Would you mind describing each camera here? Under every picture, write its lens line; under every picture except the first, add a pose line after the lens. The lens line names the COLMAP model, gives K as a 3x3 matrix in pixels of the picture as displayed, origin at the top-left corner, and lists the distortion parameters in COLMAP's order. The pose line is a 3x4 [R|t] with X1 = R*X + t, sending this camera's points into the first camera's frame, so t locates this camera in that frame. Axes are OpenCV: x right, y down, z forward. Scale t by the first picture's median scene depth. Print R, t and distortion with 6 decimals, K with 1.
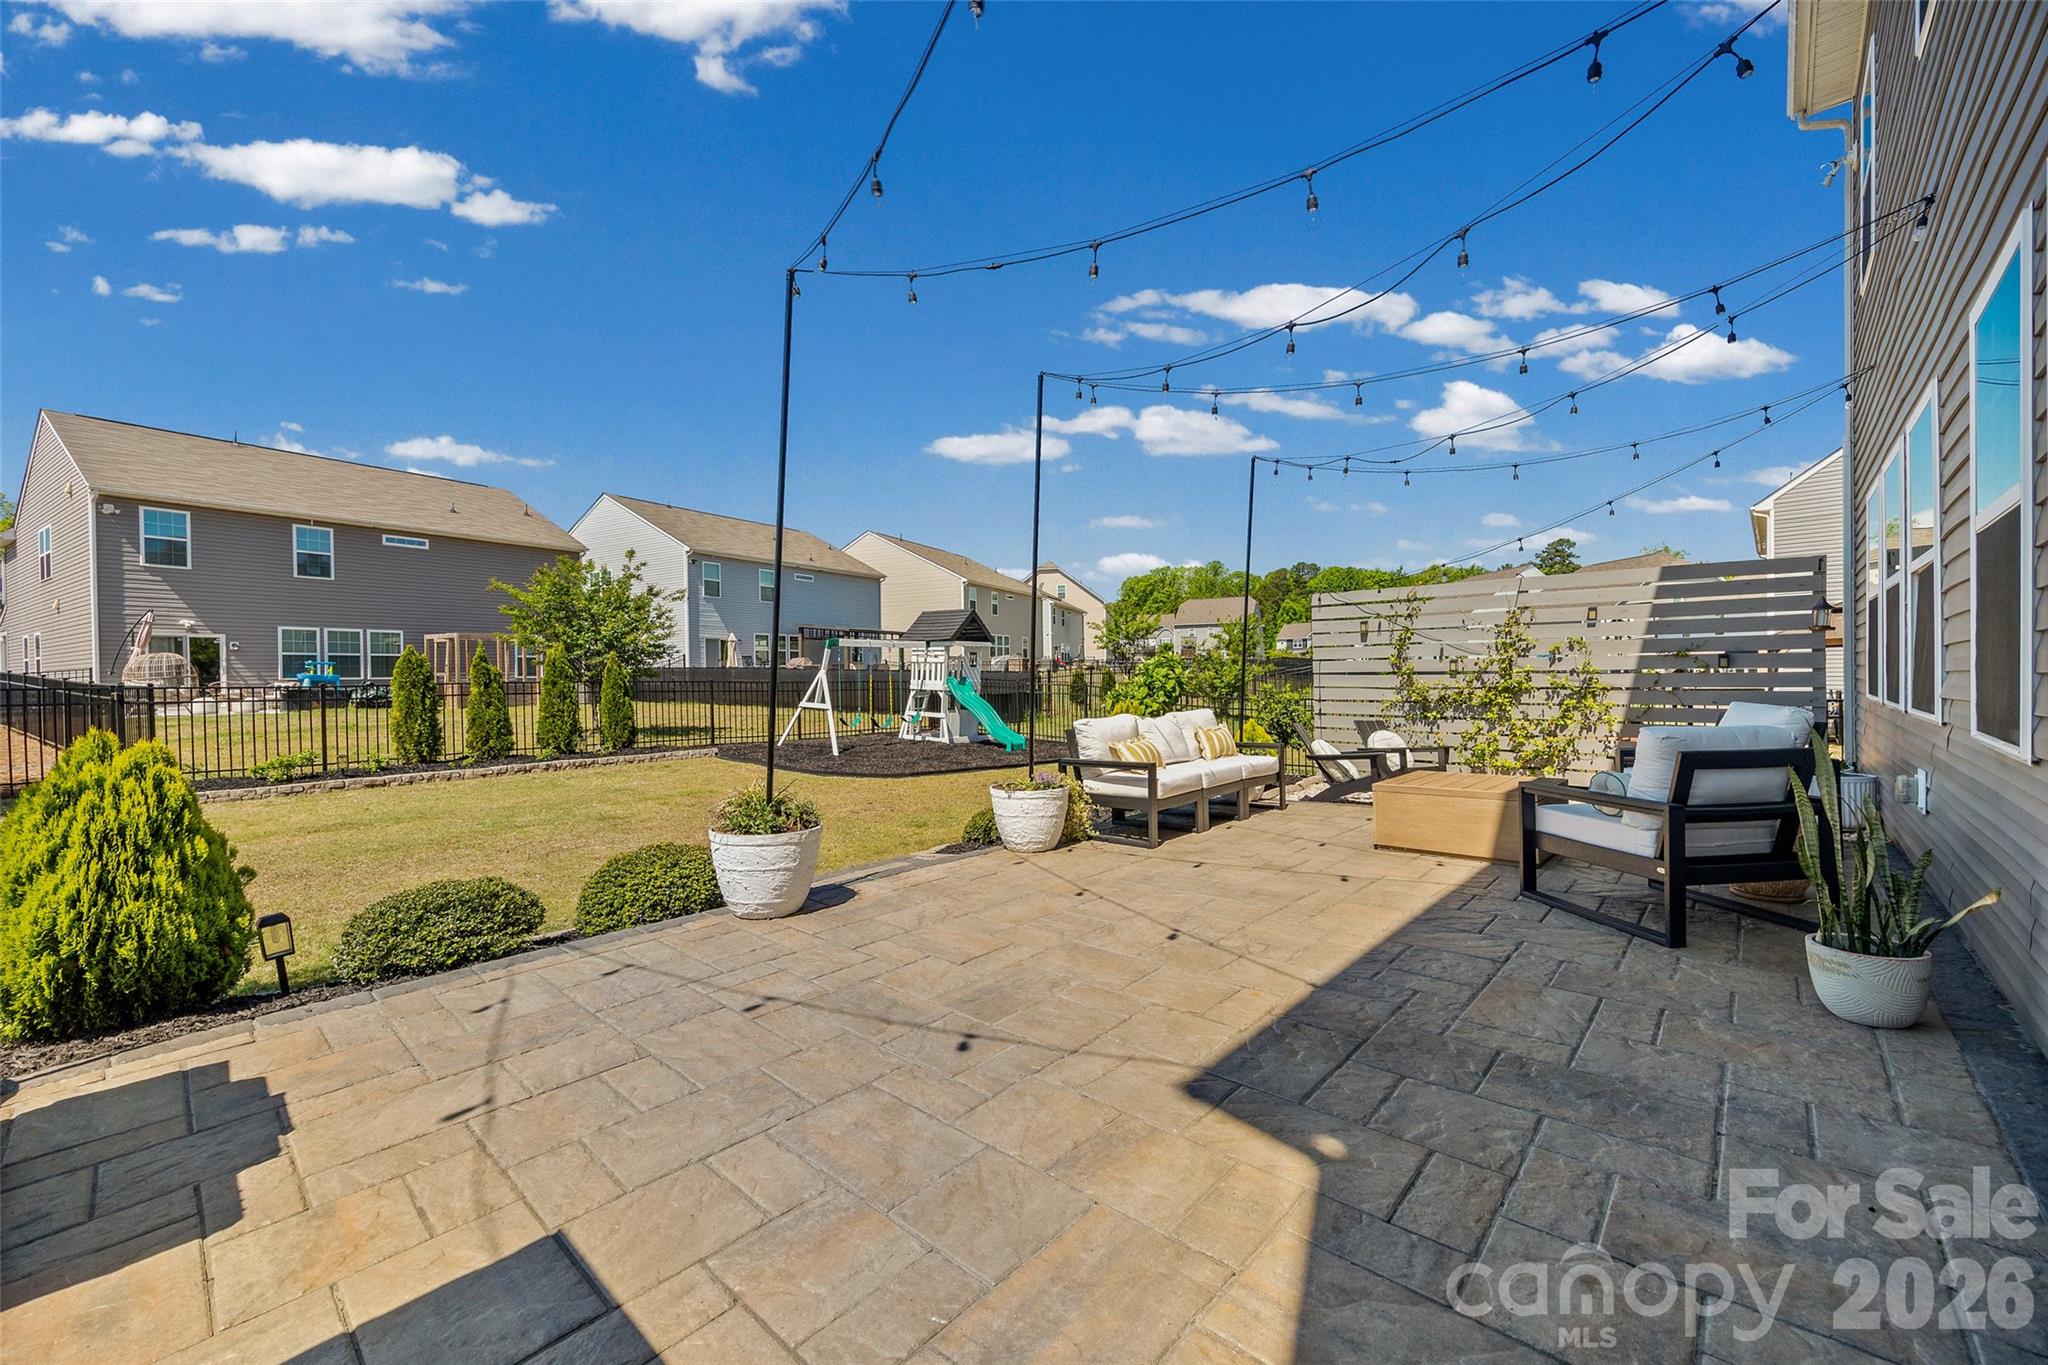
lens RADIAL K [[818.7, 0, 998.2], [0, 818.7, 685.9], [0, 0, 1]] dist [-0.010840, -0.000160]
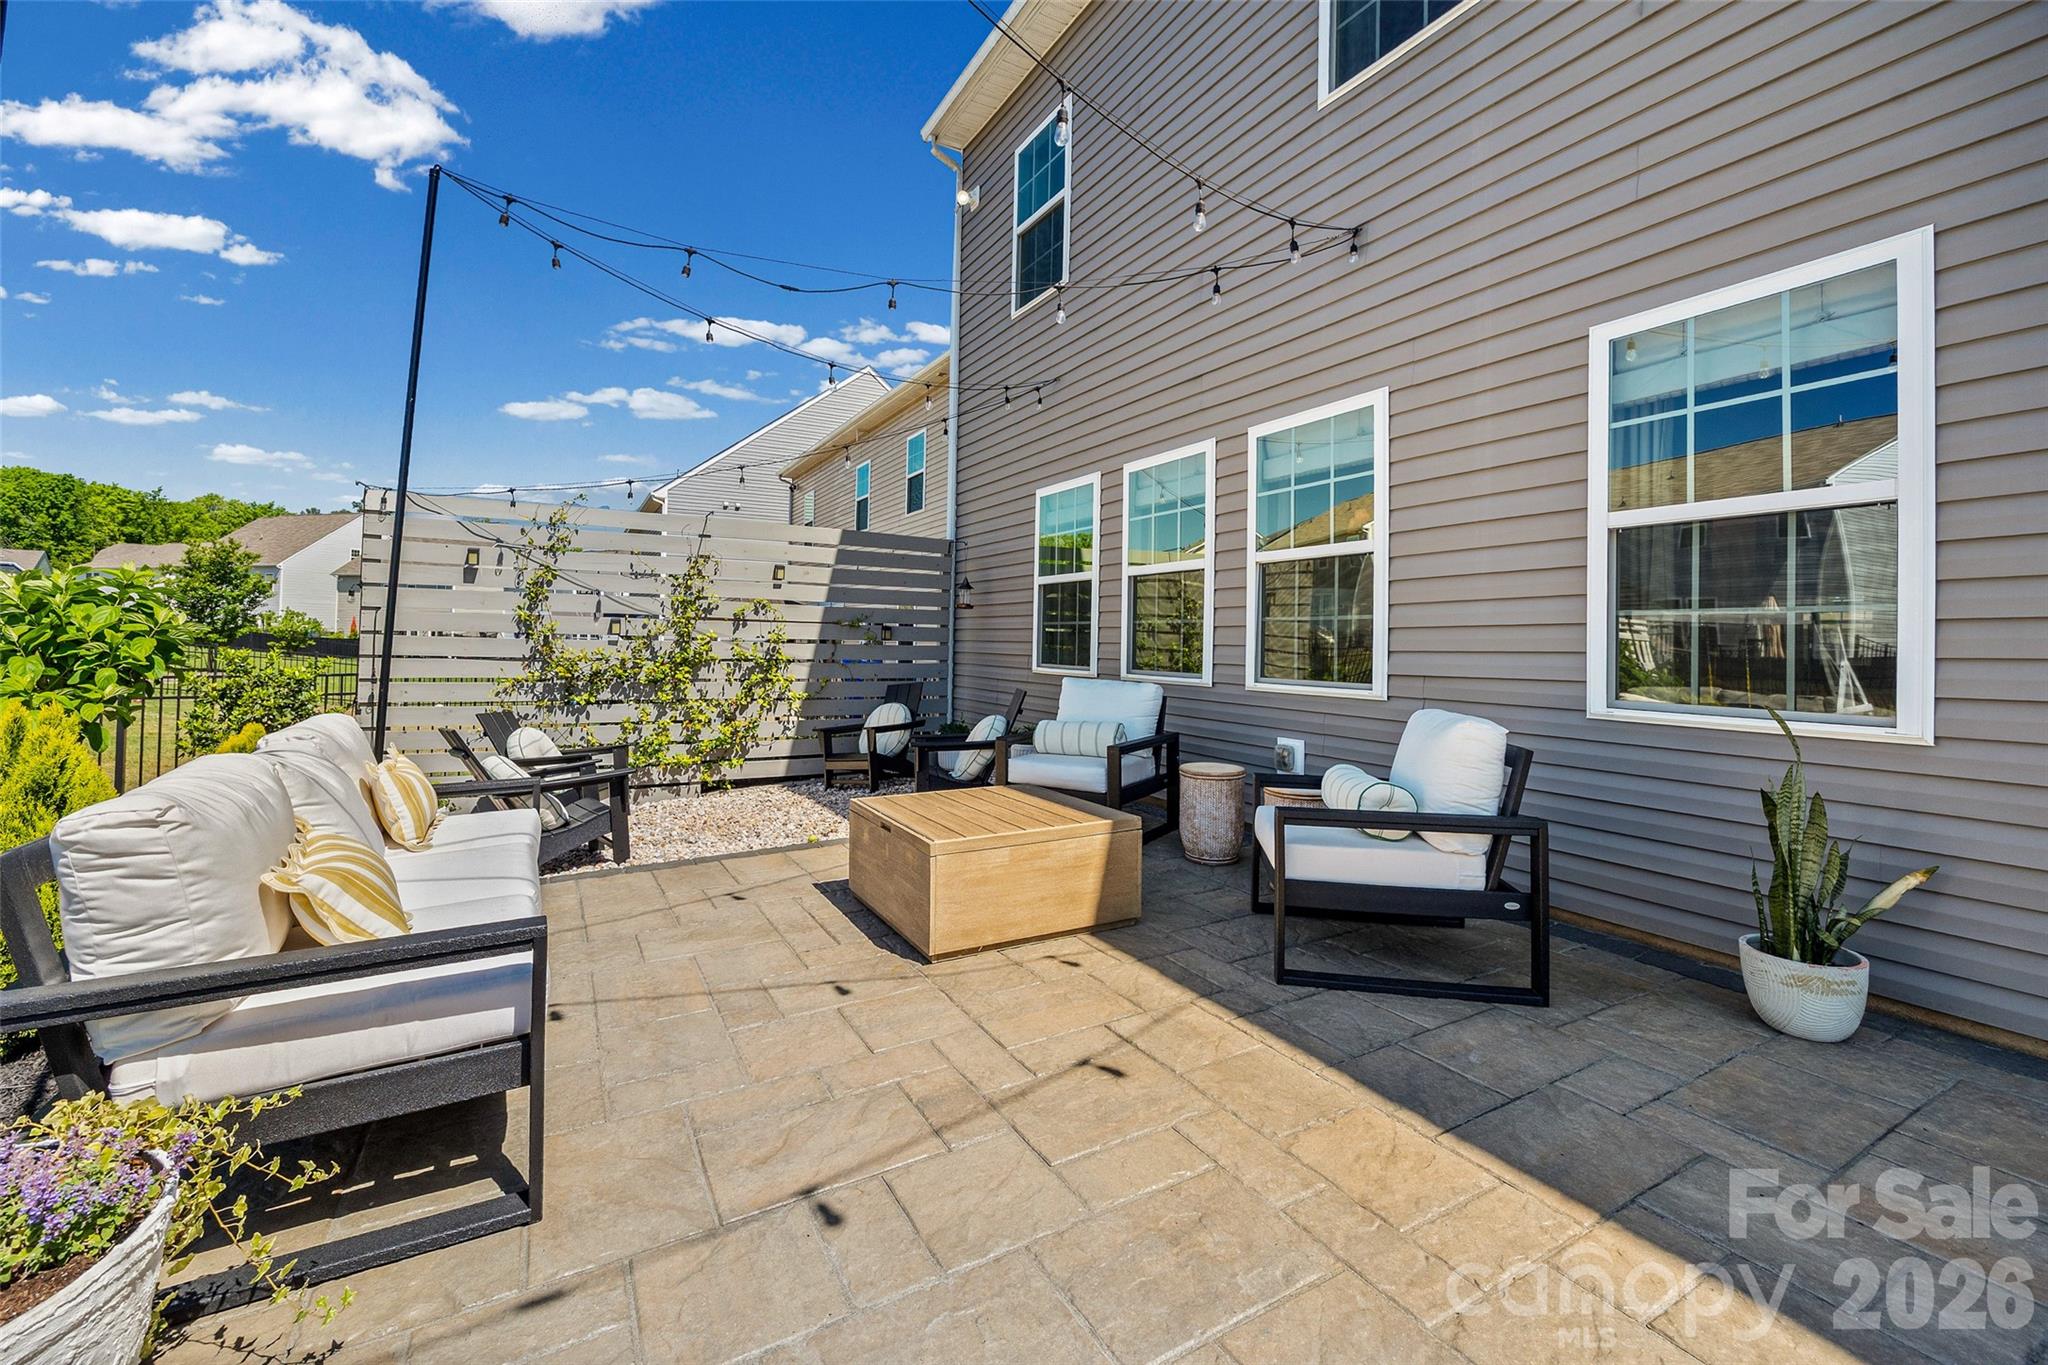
lens RADIAL K [[836.5, 0, 1022.4], [0, 836.5, 657.9], [0, 0, 1]] dist [0.000526, -0.000029]
pose [[0.291685, 0.002882, 0.956510, -0.030511], [-0.008355, 0.999965, -0.000465, -0.001366], [-0.956478, -0.007856, 0.291699, 0.484992]]
